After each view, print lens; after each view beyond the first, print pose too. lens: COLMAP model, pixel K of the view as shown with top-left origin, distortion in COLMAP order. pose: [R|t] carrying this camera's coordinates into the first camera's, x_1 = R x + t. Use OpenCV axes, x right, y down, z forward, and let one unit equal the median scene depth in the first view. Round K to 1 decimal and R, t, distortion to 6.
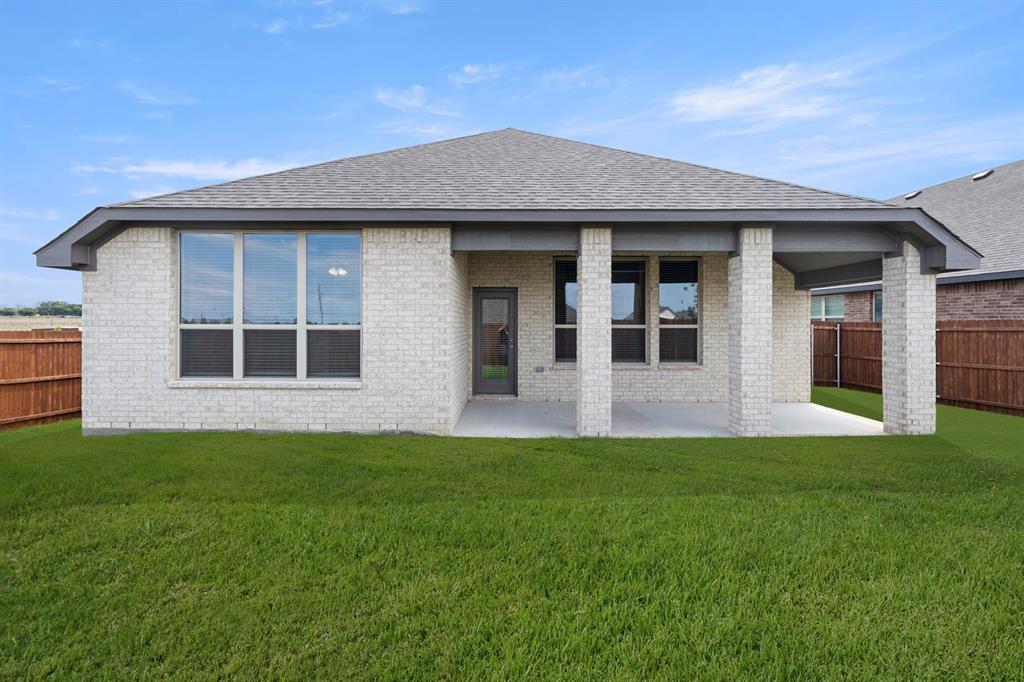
lens RADIAL K [[417.4, 0, 518.4], [0, 417.4, 330.1], [0, 0, 1]] dist [0.001724, 0.000102]
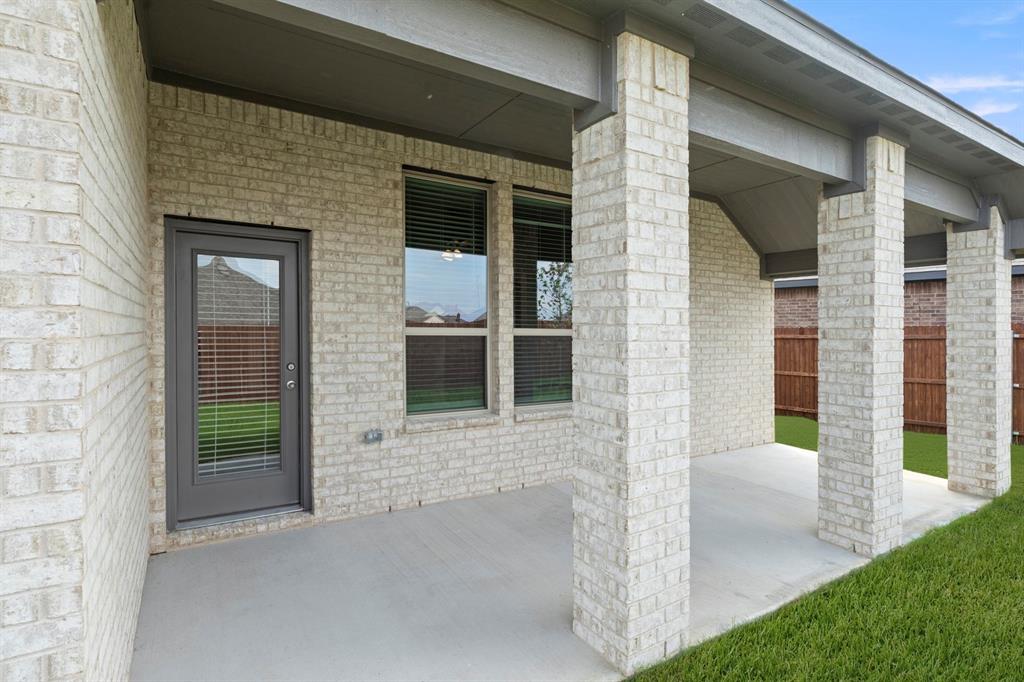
lens RADIAL K [[540.4, 0, 577.6], [0, 540.4, 342.6], [0, 0, 1]] dist [-0.001484, -0.000292]
pose [[0.830857, -0.007135, 0.556440, -0.076331], [0.000154, 0.999921, 0.012592, -0.004591], [-0.556486, -0.010377, 0.830792, 0.453197]]
